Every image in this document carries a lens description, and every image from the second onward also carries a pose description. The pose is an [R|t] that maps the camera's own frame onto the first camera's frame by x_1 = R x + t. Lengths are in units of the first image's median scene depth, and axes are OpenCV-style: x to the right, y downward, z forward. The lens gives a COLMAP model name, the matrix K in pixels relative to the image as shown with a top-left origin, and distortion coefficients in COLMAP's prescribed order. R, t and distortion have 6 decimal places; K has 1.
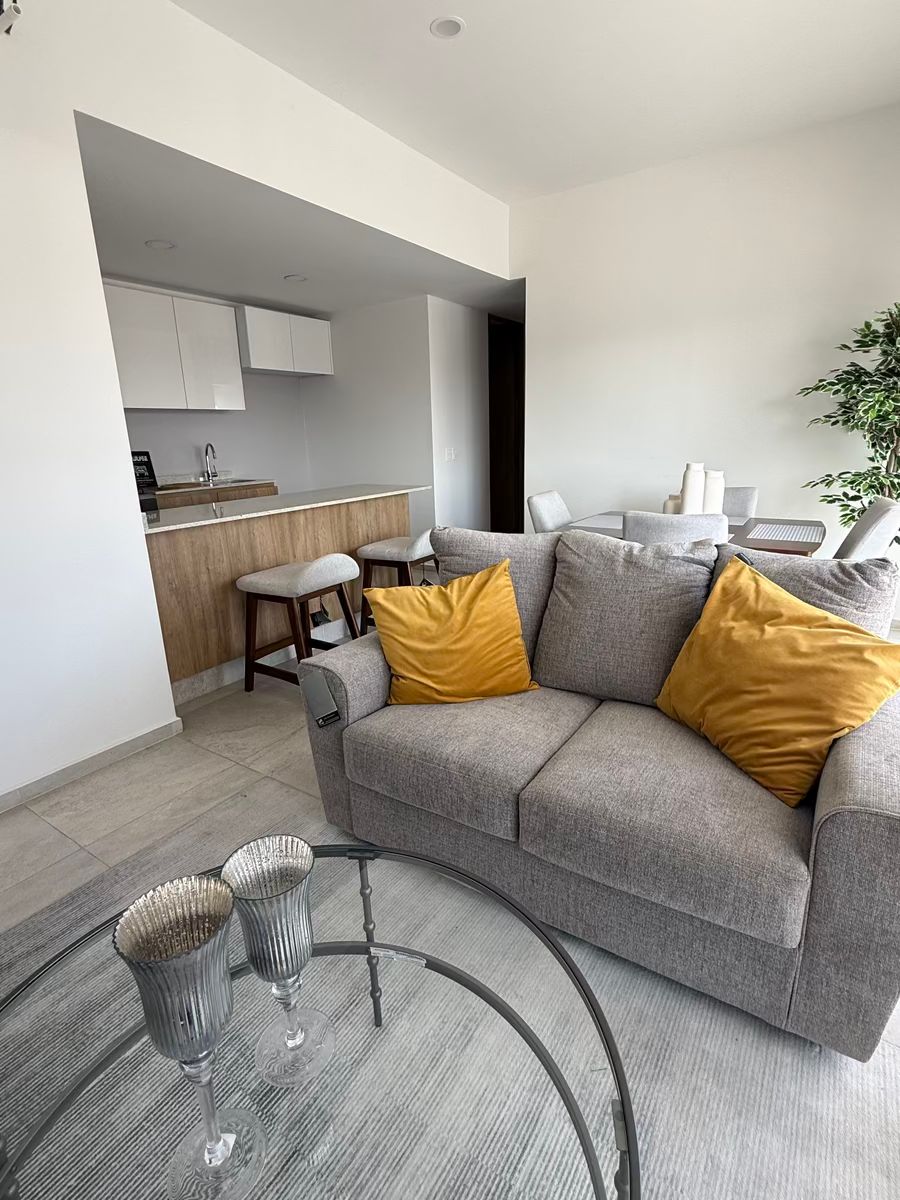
lens RADIAL K [[588.3, 0, 447.9], [0, 588.3, 611.7], [0, 0, 1]] dist [-0.010297, 0.000396]
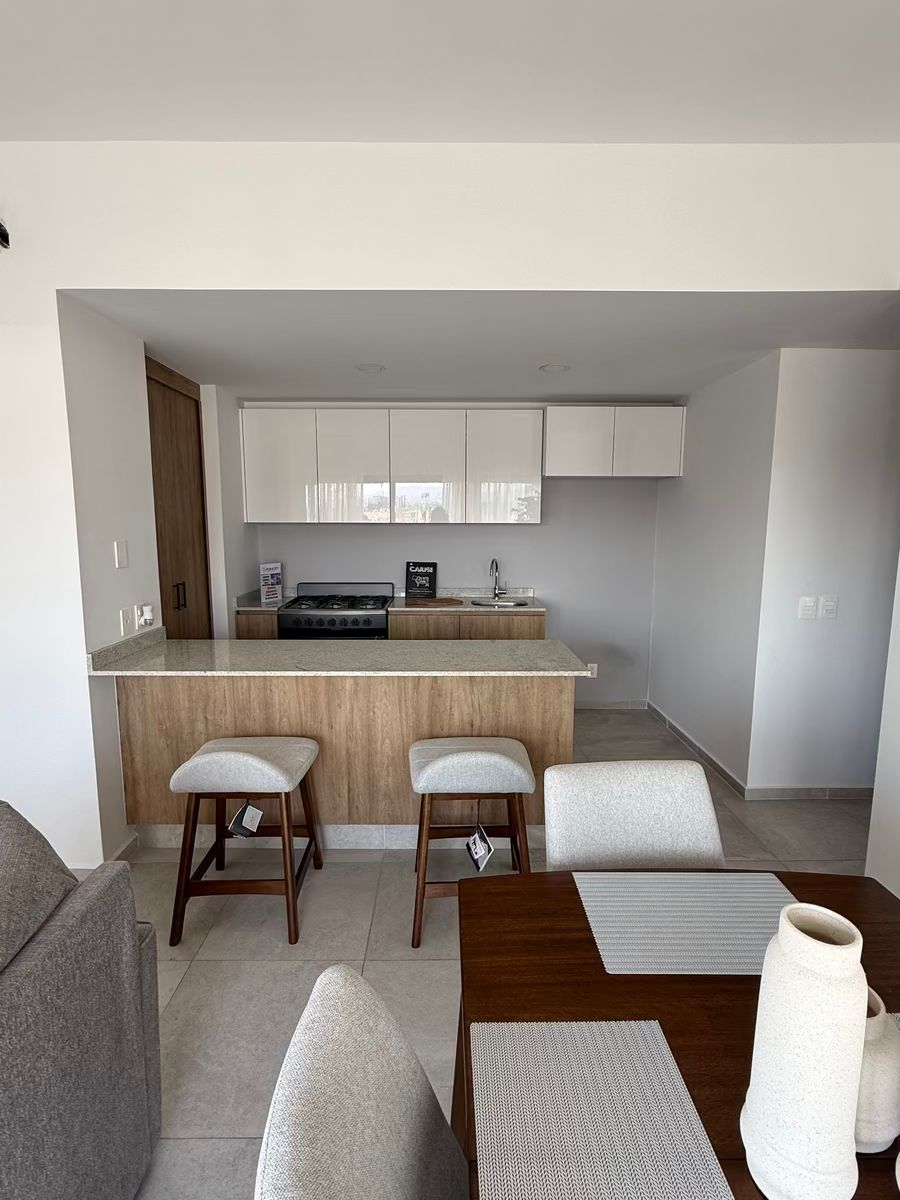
lens RADIAL K [[588.3, 0, 449.9], [0, 588.3, 604.8], [0, 0, 1]] dist [-0.010297, 0.000396]
pose [[0.558098, 0.146263, -0.816782, 0.379914], [-0.257009, 0.966406, -0.002555, -0.251249], [0.788970, 0.211346, 0.576940, 0.559603]]
